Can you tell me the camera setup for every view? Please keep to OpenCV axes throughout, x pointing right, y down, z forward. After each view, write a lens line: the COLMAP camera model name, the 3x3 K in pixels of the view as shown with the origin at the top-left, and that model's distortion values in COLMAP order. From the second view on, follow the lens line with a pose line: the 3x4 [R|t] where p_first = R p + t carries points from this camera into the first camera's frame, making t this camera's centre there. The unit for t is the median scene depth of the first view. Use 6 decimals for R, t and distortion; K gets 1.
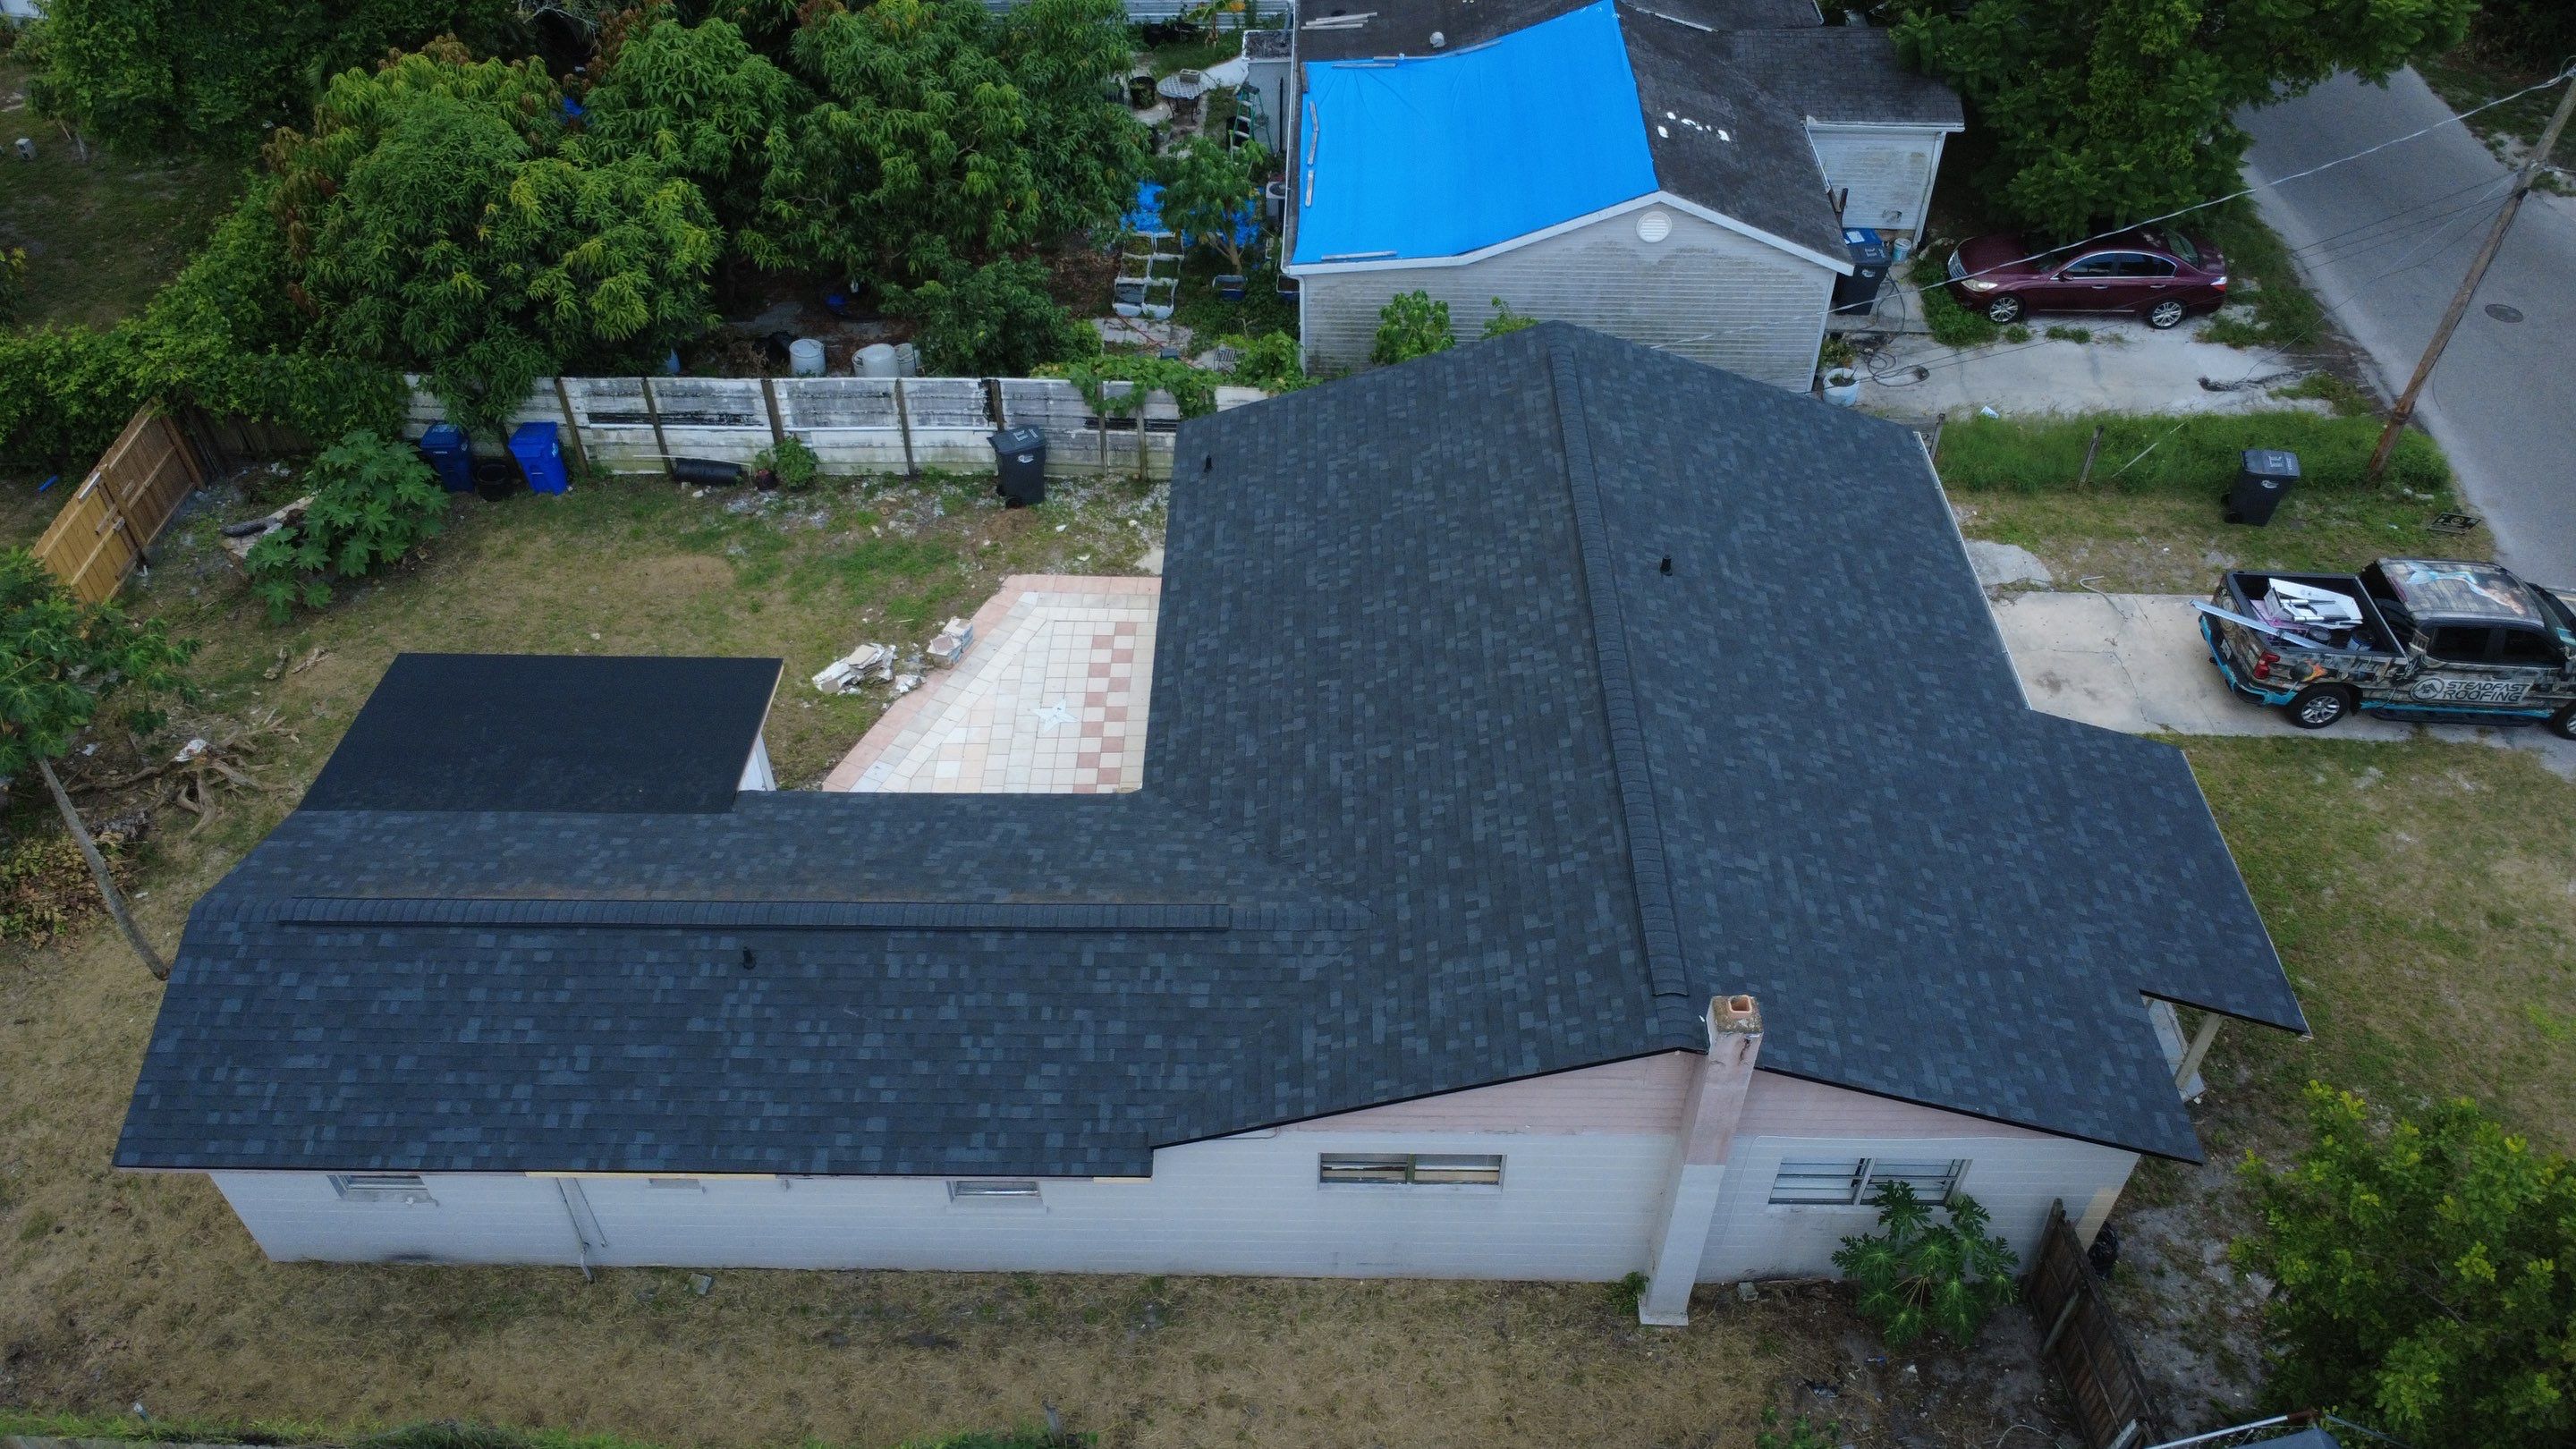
lens RADIAL K [[1873.5, 0, 1285.0], [0, 1873.5, 725.0], [0, 0, 1]] dist [-0.000691, 0.004128]
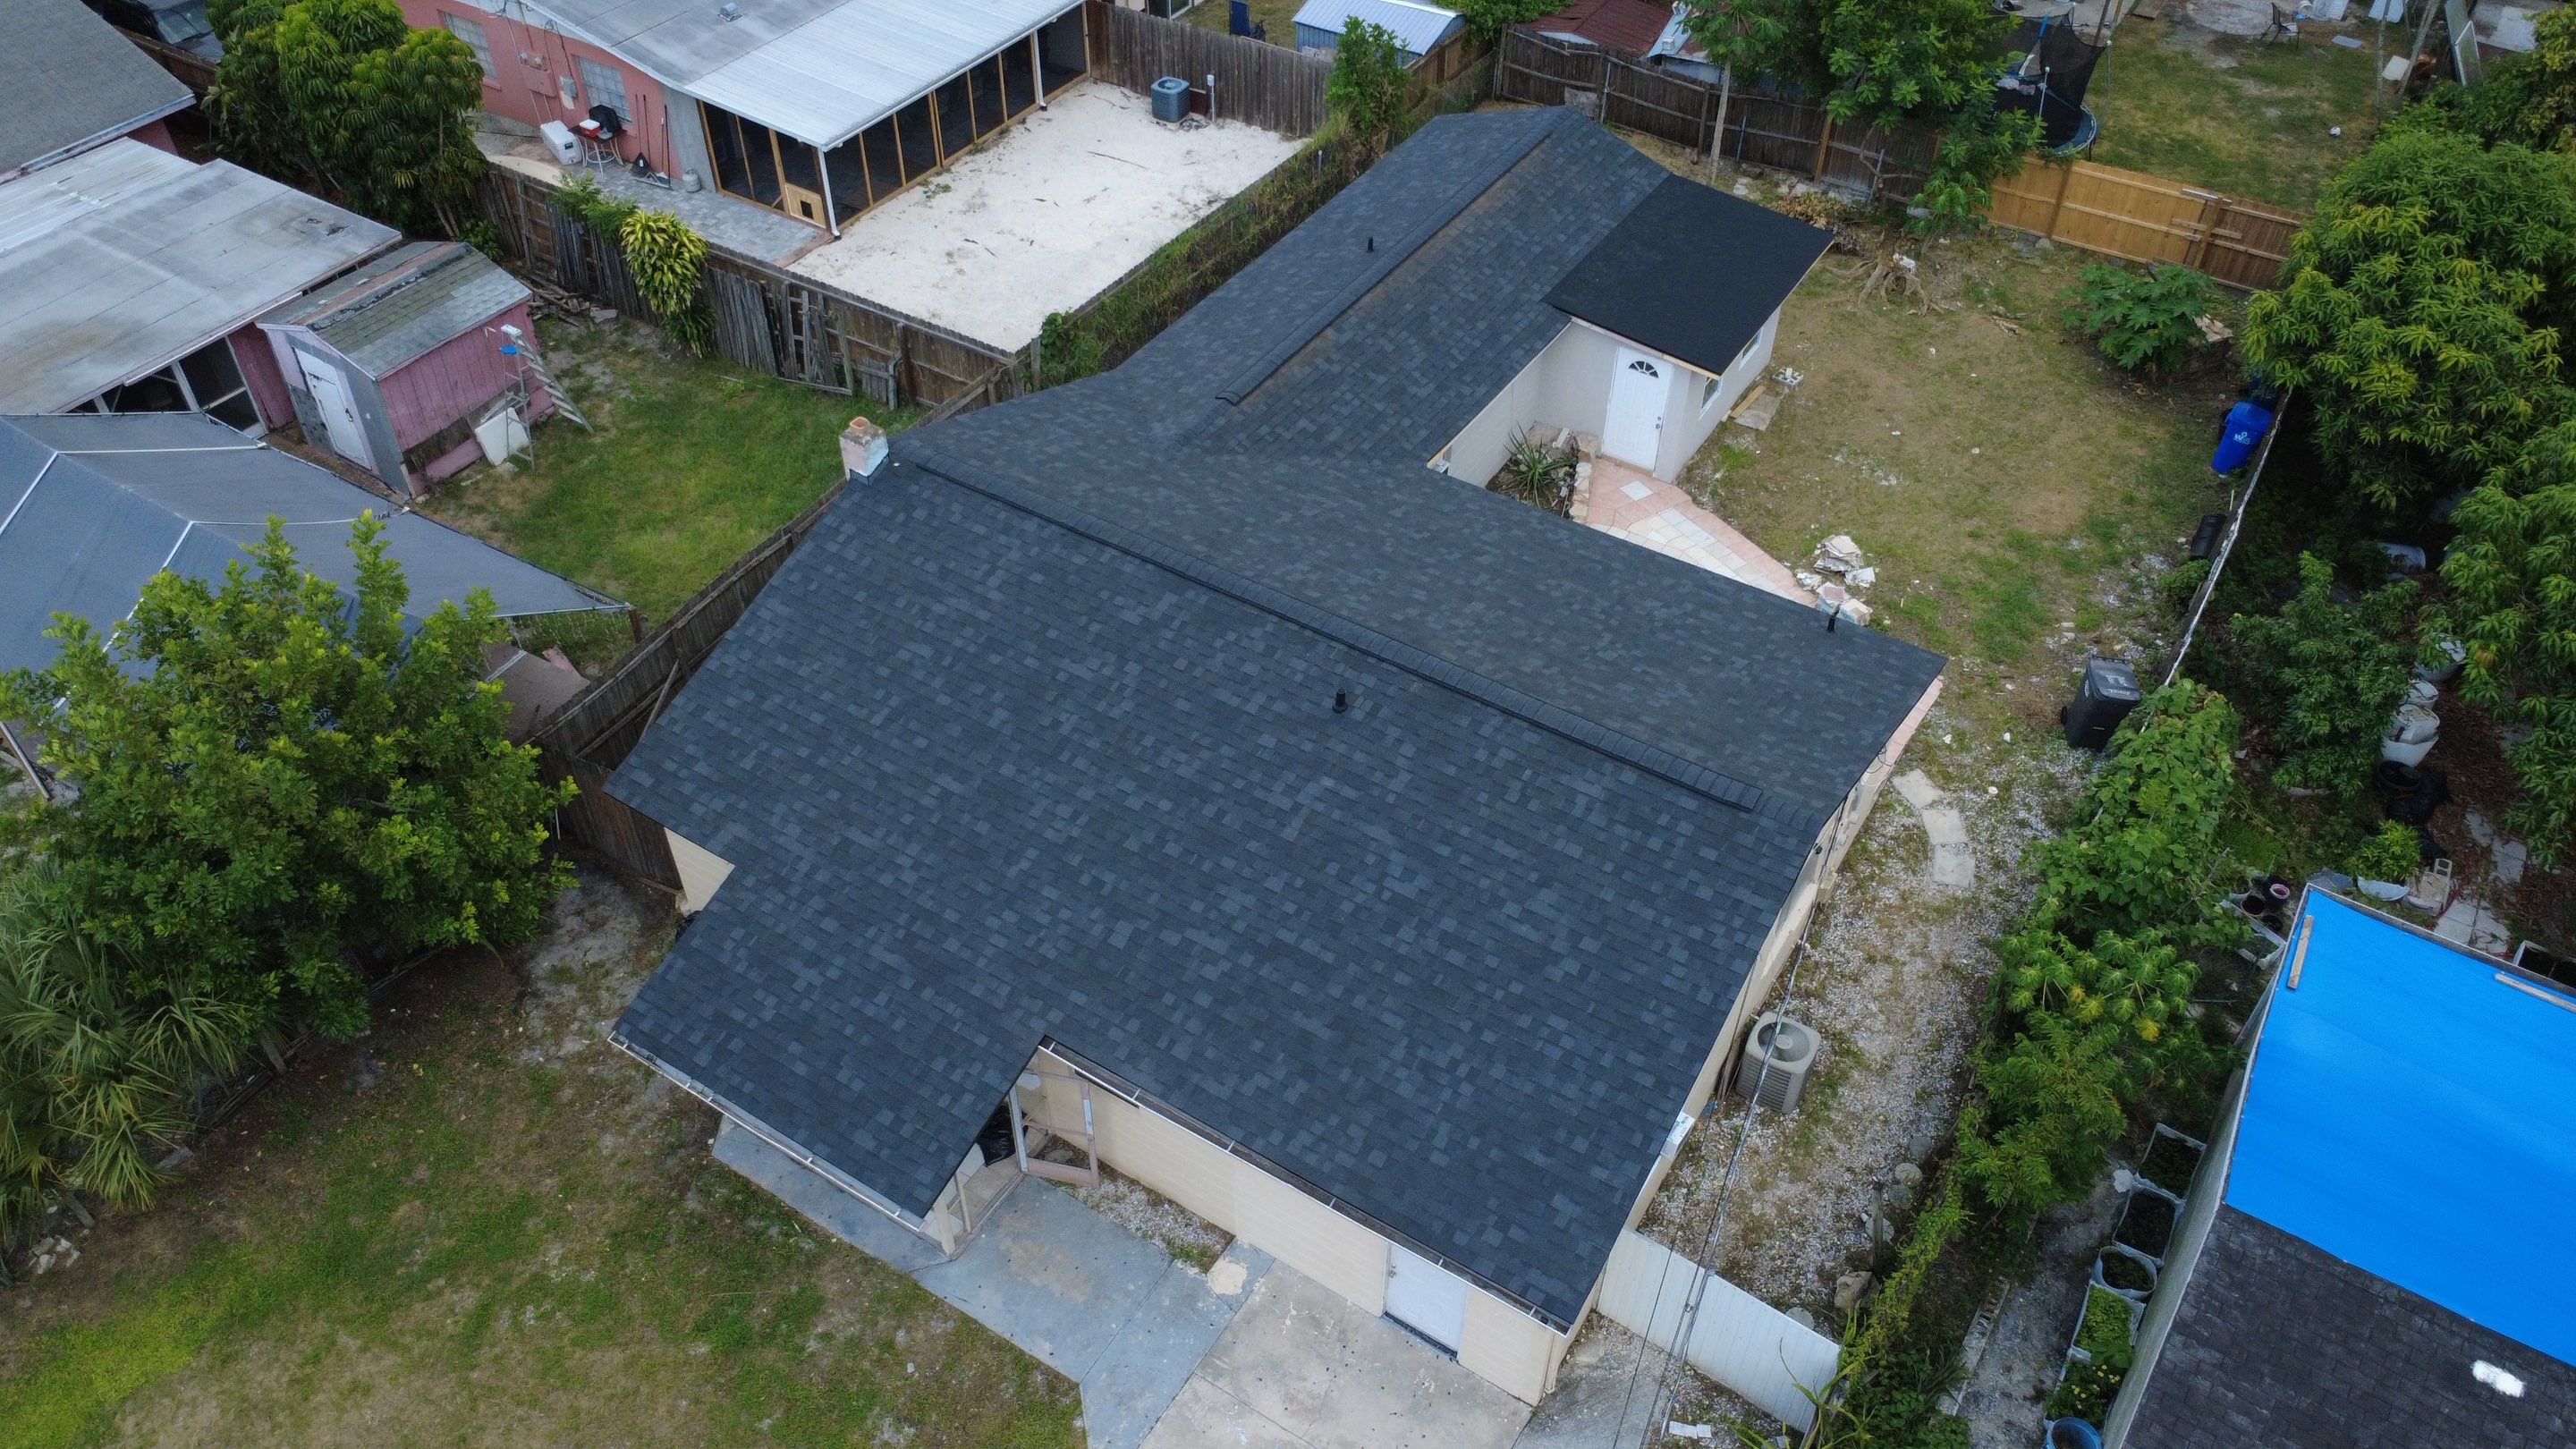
lens RADIAL K [[1873.5, 0, 1281.4], [0, 1873.5, 724.0], [0, 0, 1]] dist [-0.000691, 0.004128]
pose [[-0.524767, 0.588369, -0.615176, 0.707693], [-0.587535, 0.272593, 0.761903, -0.684490], [0.615973, 0.761259, 0.202639, 0.721962]]
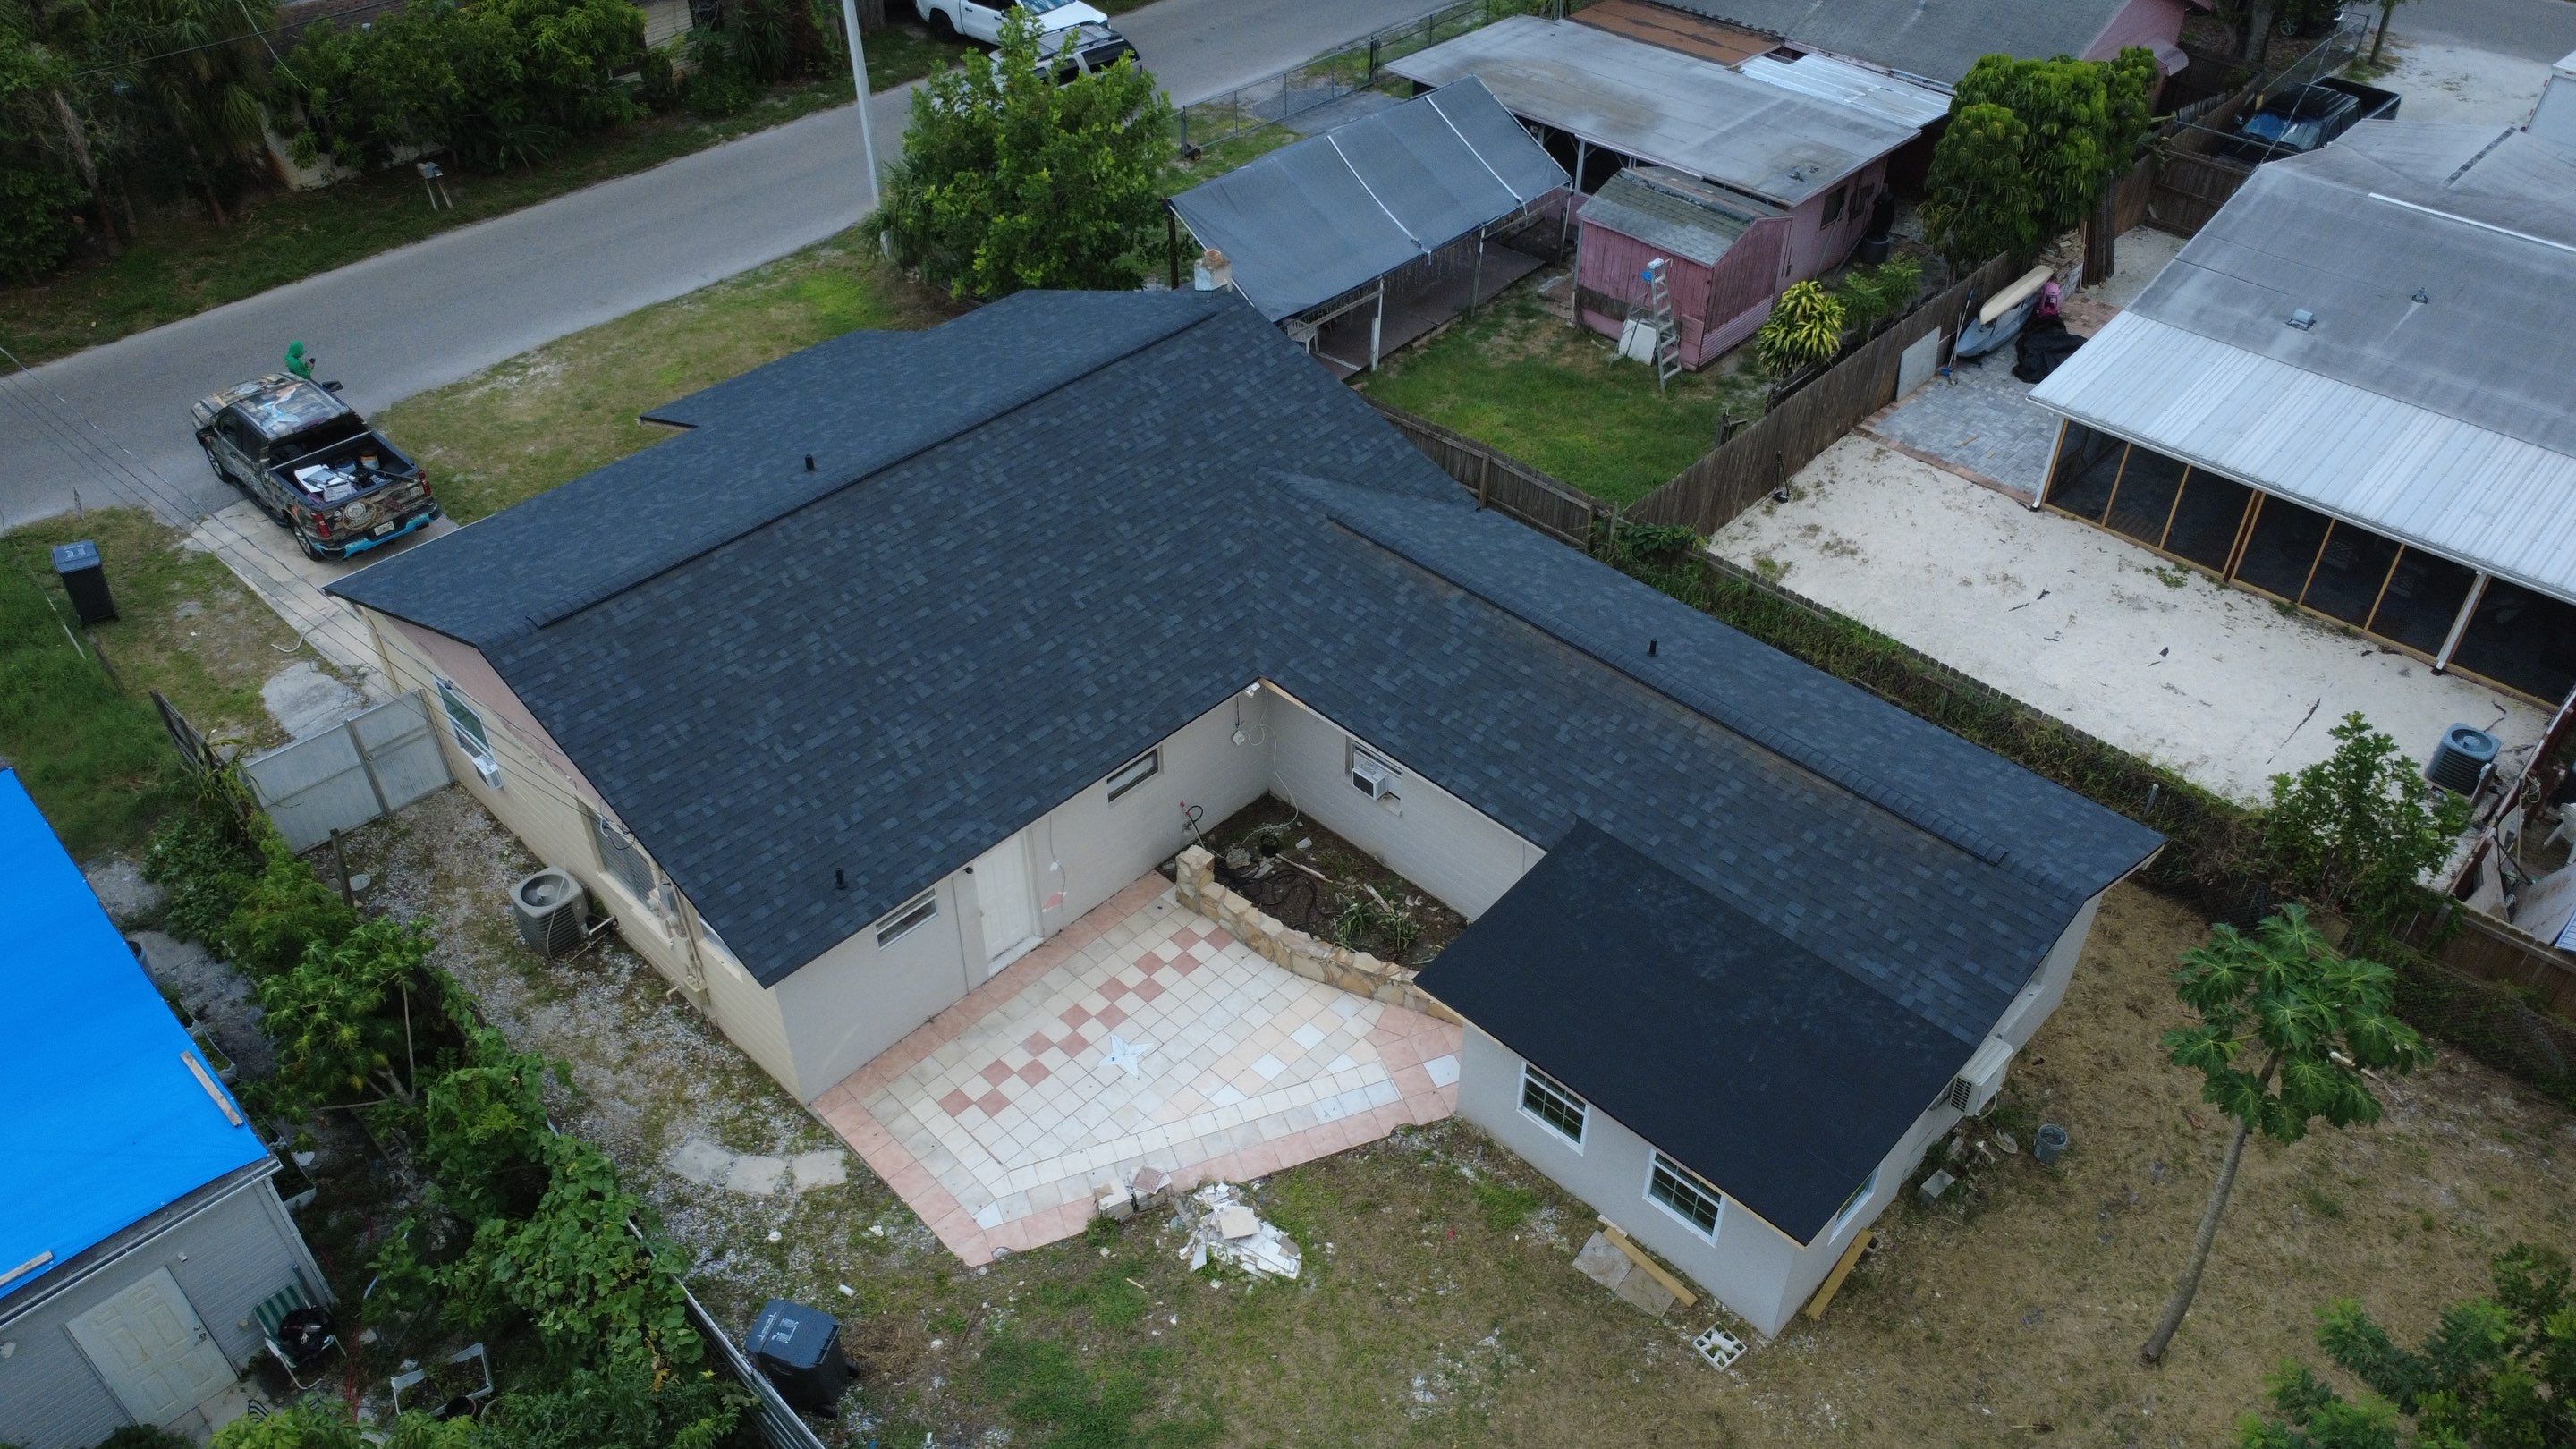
lens RADIAL K [[1873.5, 0, 1282.6], [0, 1873.5, 722.0], [0, 0, 1]] dist [-0.000691, 0.004128]
pose [[-0.726672, -0.431006, 0.534960, -0.600306], [0.475988, 0.245619, 0.844456, -0.771080], [-0.495362, 0.868277, 0.026669, 0.864139]]
